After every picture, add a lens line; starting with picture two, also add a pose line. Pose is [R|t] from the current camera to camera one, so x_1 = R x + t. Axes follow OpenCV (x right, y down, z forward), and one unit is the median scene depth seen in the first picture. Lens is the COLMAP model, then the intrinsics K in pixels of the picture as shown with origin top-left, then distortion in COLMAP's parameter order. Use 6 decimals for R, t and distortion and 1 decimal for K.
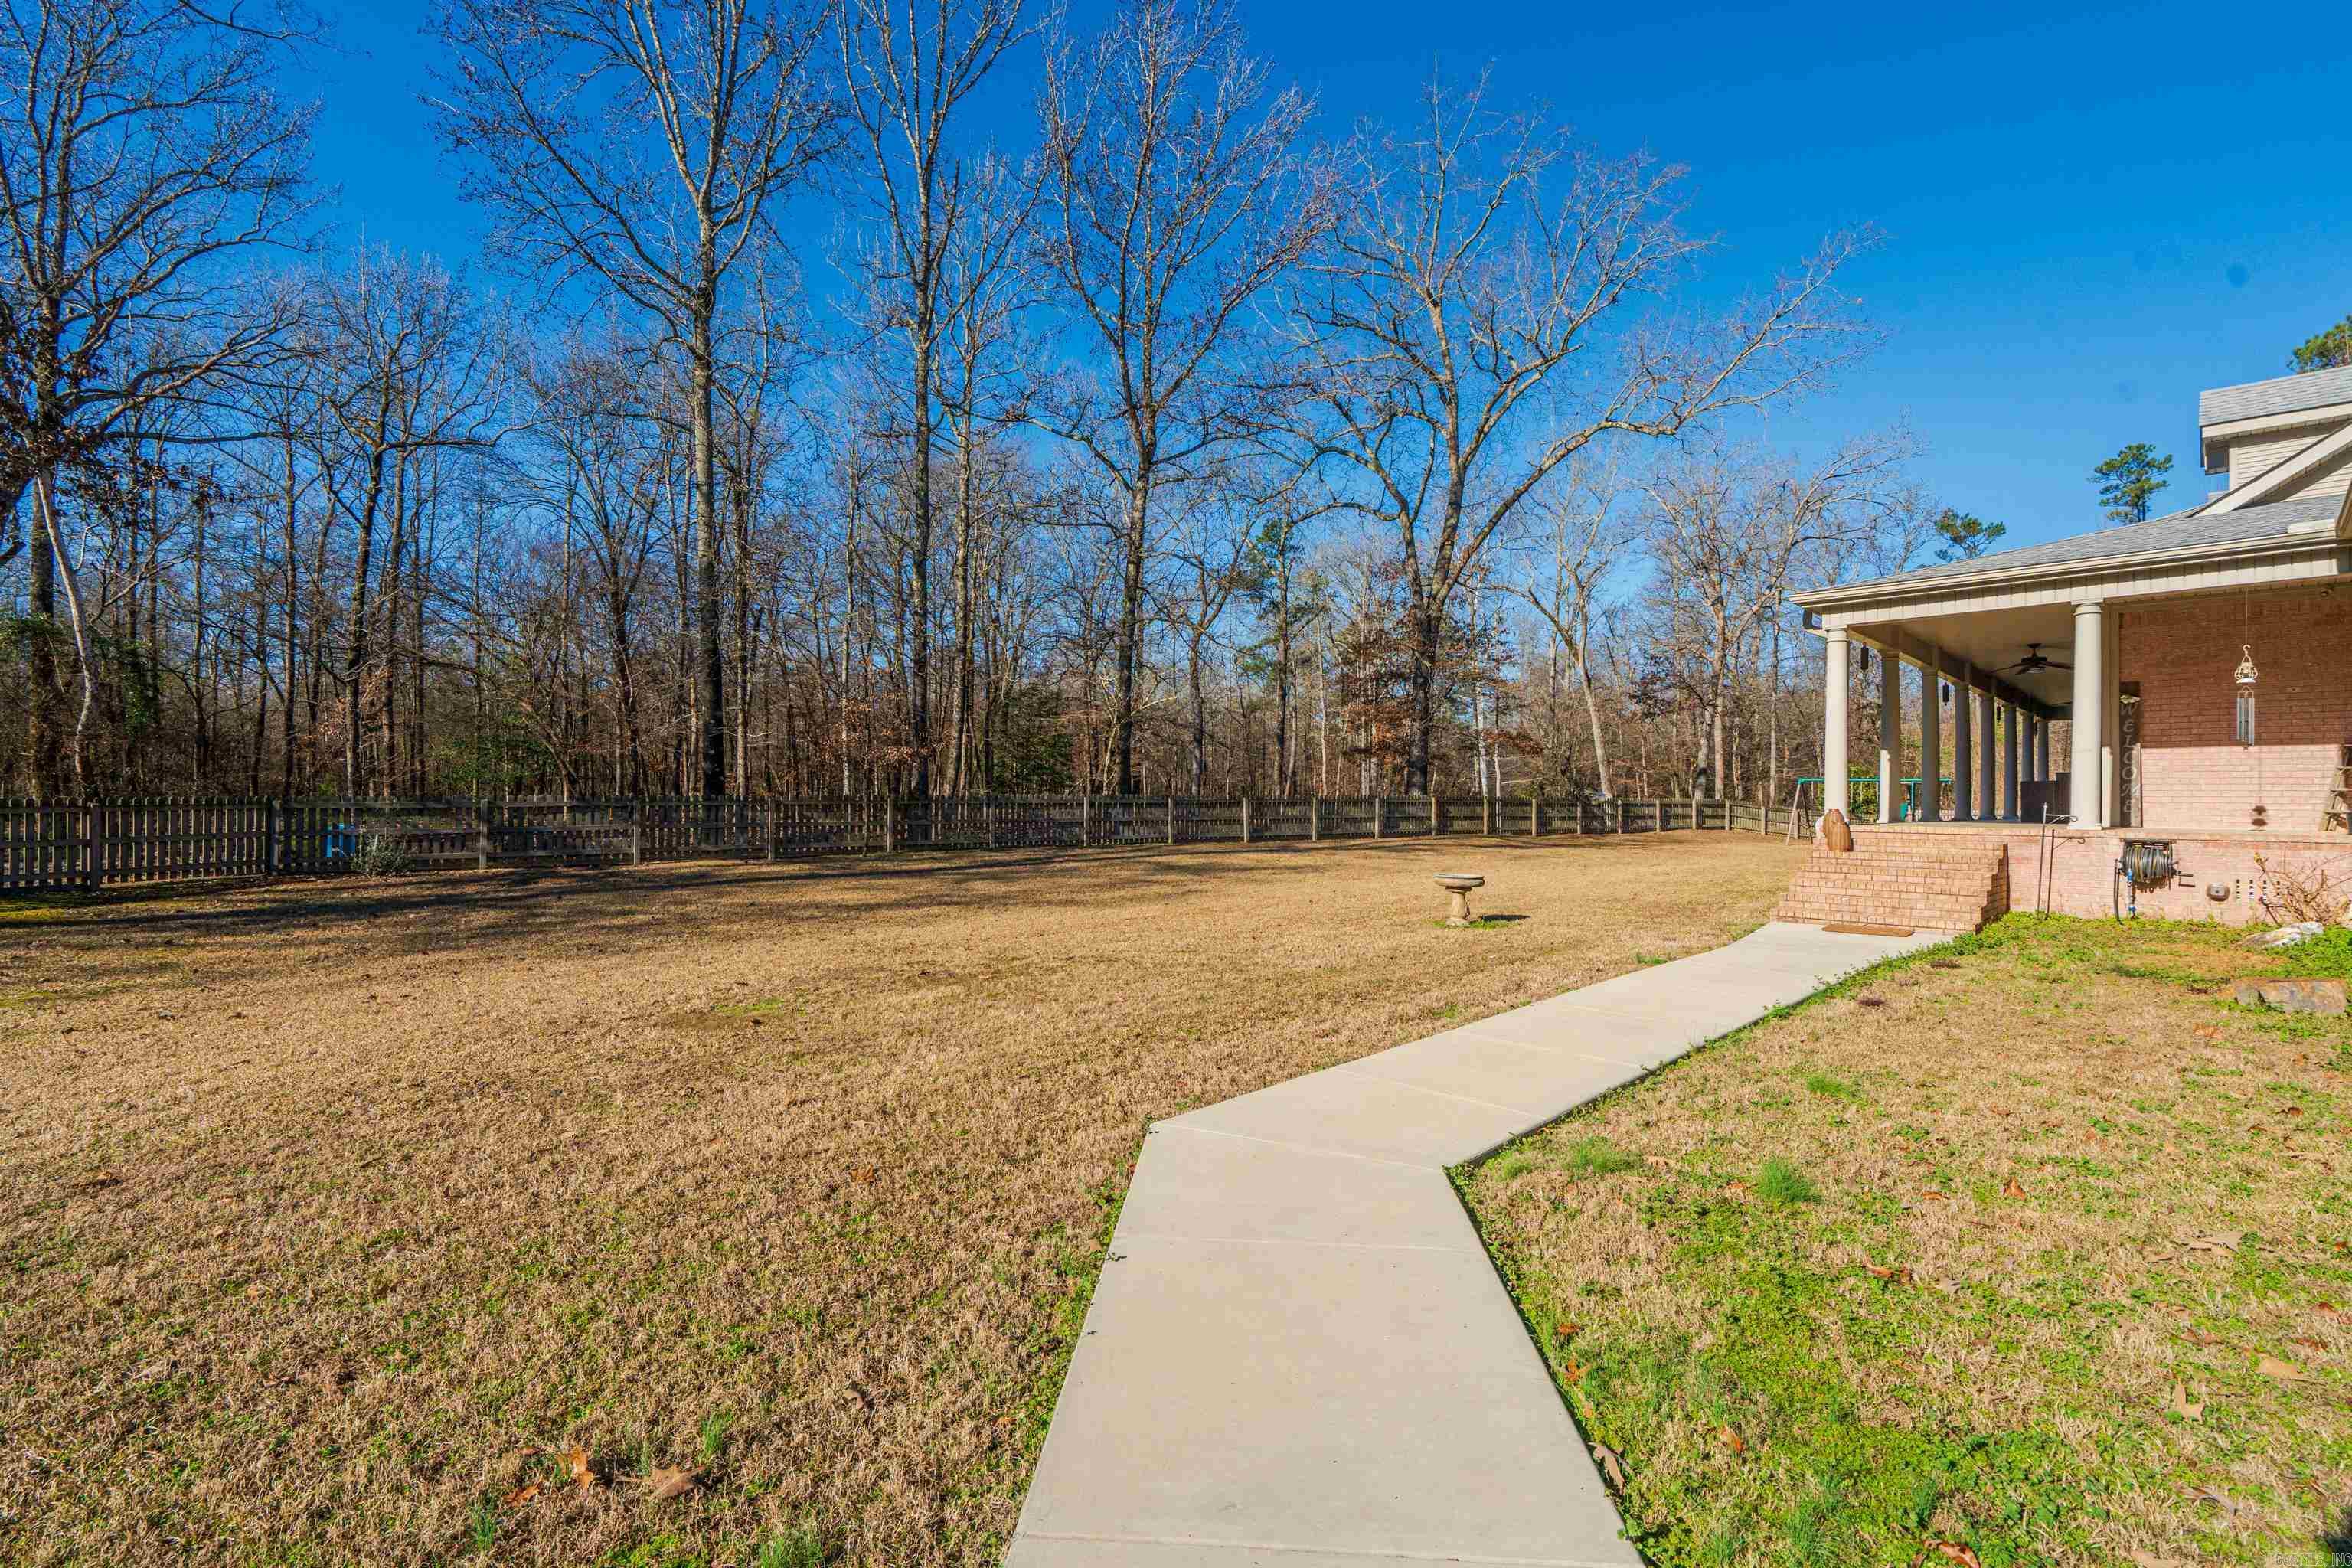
lens RADIAL K [[1062.8, 0, 1176.4], [0, 1062.8, 781.6], [0, 0, 1]] dist [-0.002694, 0.000248]
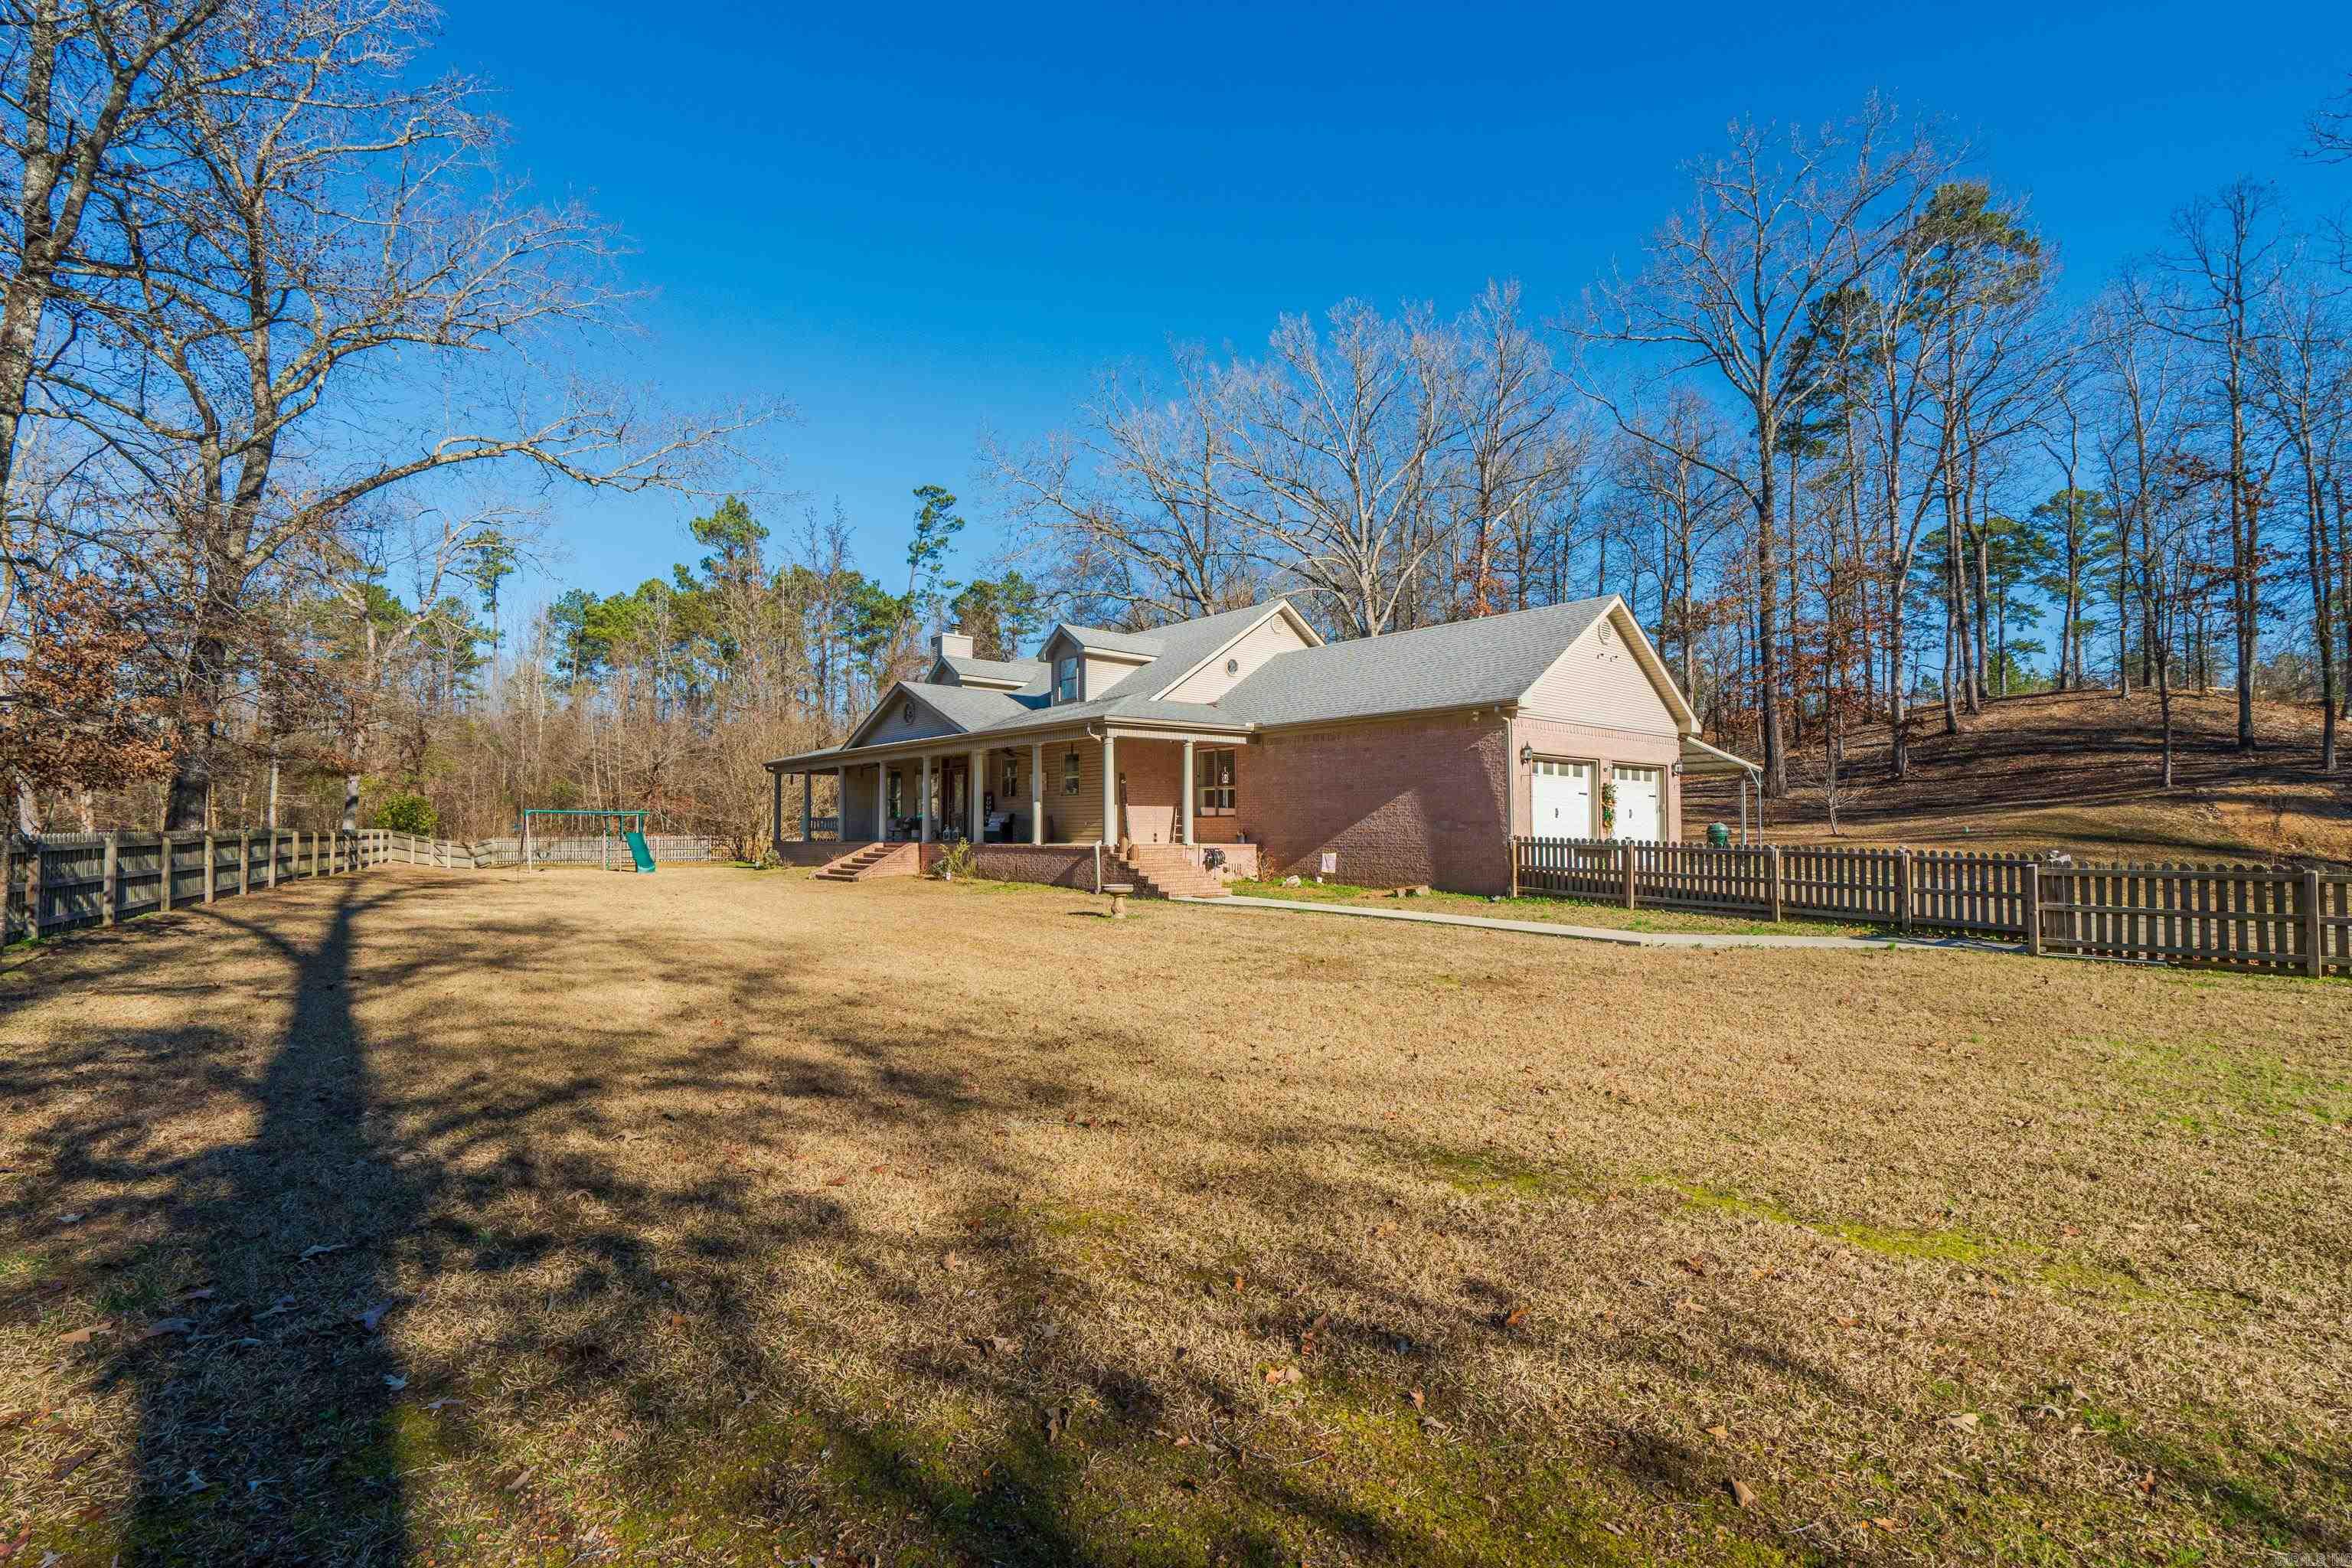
lens RADIAL K [[1062.8, 0, 1177.7], [0, 1062.8, 790.0], [0, 0, 1]] dist [-0.002694, 0.000248]
pose [[0.062727, 0.030595, 0.997562, -1.163092], [-0.011916, 0.999482, -0.029904, -0.001269], [-0.997960, -0.010011, 0.063059, 0.769282]]
